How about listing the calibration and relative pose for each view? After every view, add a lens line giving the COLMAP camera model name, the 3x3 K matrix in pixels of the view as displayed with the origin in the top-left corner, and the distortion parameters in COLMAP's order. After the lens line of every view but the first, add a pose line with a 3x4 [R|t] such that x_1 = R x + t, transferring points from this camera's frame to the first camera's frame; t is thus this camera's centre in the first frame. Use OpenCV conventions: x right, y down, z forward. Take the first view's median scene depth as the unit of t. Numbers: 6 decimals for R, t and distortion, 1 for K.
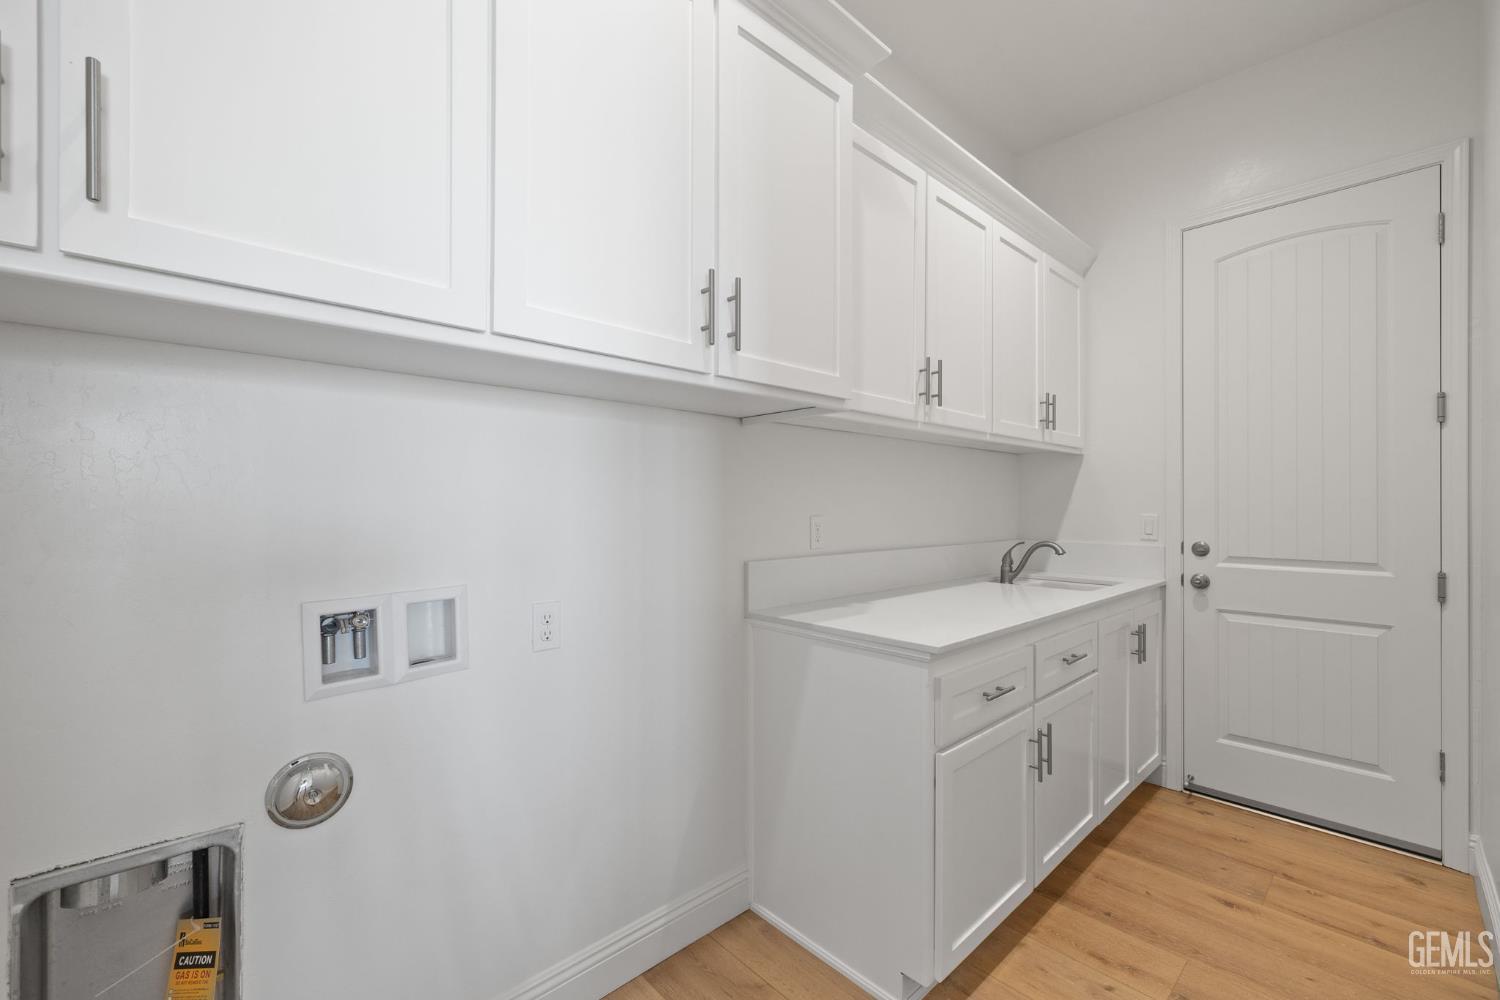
lens RADIAL K [[634.5, 0, 740.8], [0, 634.5, 503.6], [0, 0, 1]] dist [-0.000754, -0.000012]
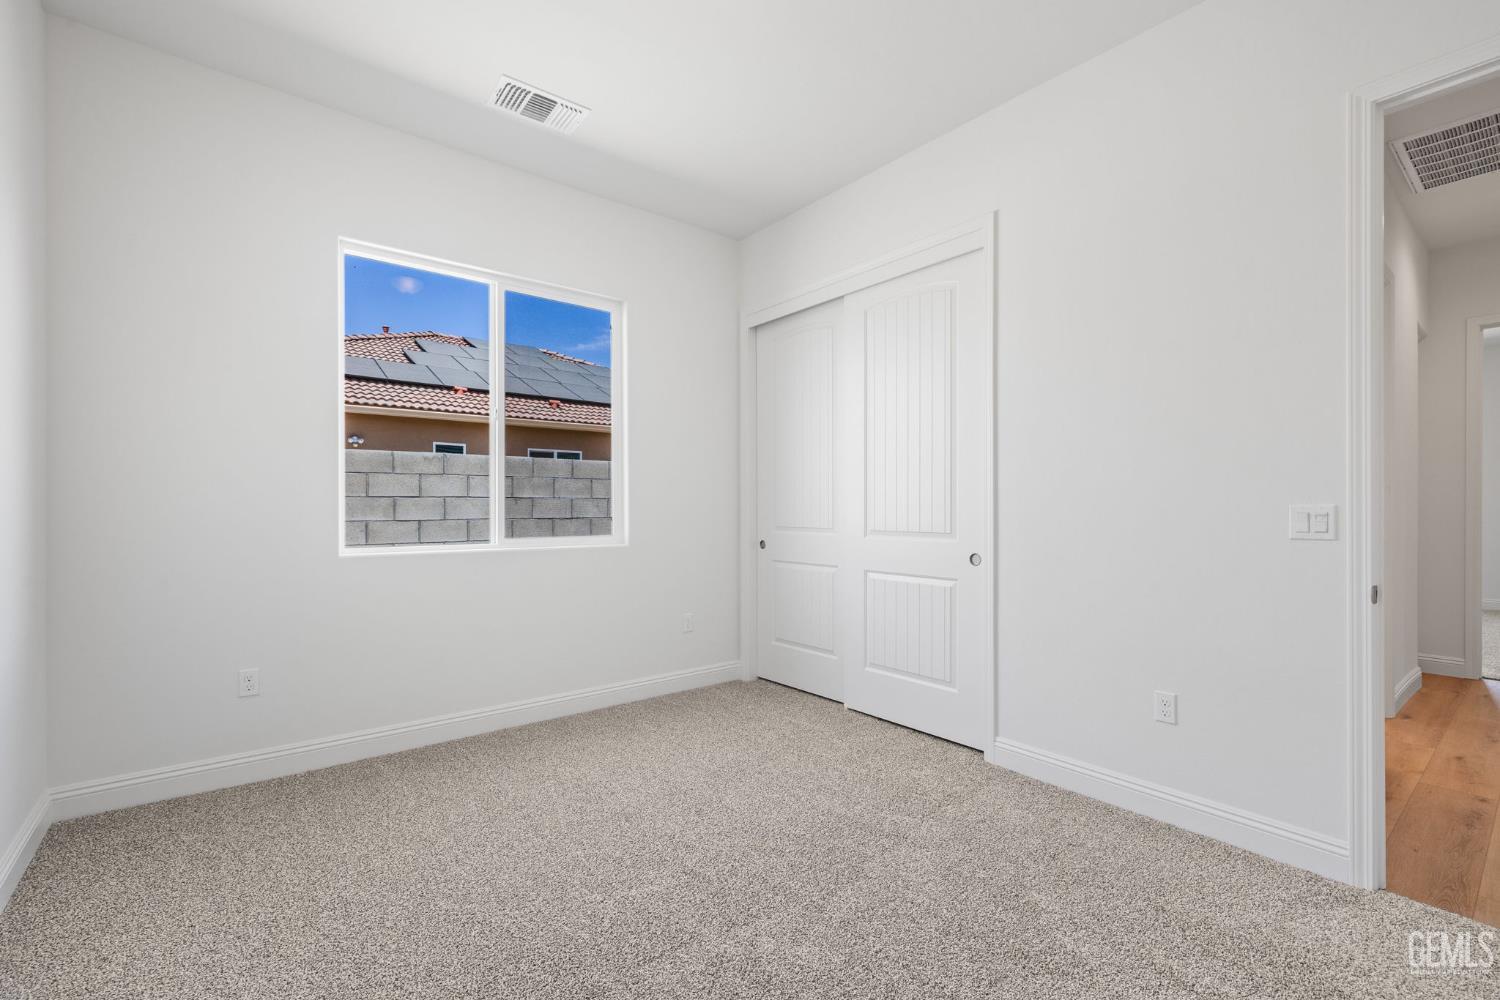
lens RADIAL K [[634.5, 0, 740.8], [0, 634.5, 503.6], [0, 0, 1]] dist [-0.000754, -0.000012]
pose [[0.995634, -0.004947, -0.093214, 0.693615], [0.005002, 0.999987, 0.000358, 0.035346], [0.093211, -0.000823, 0.995646, -0.365207]]
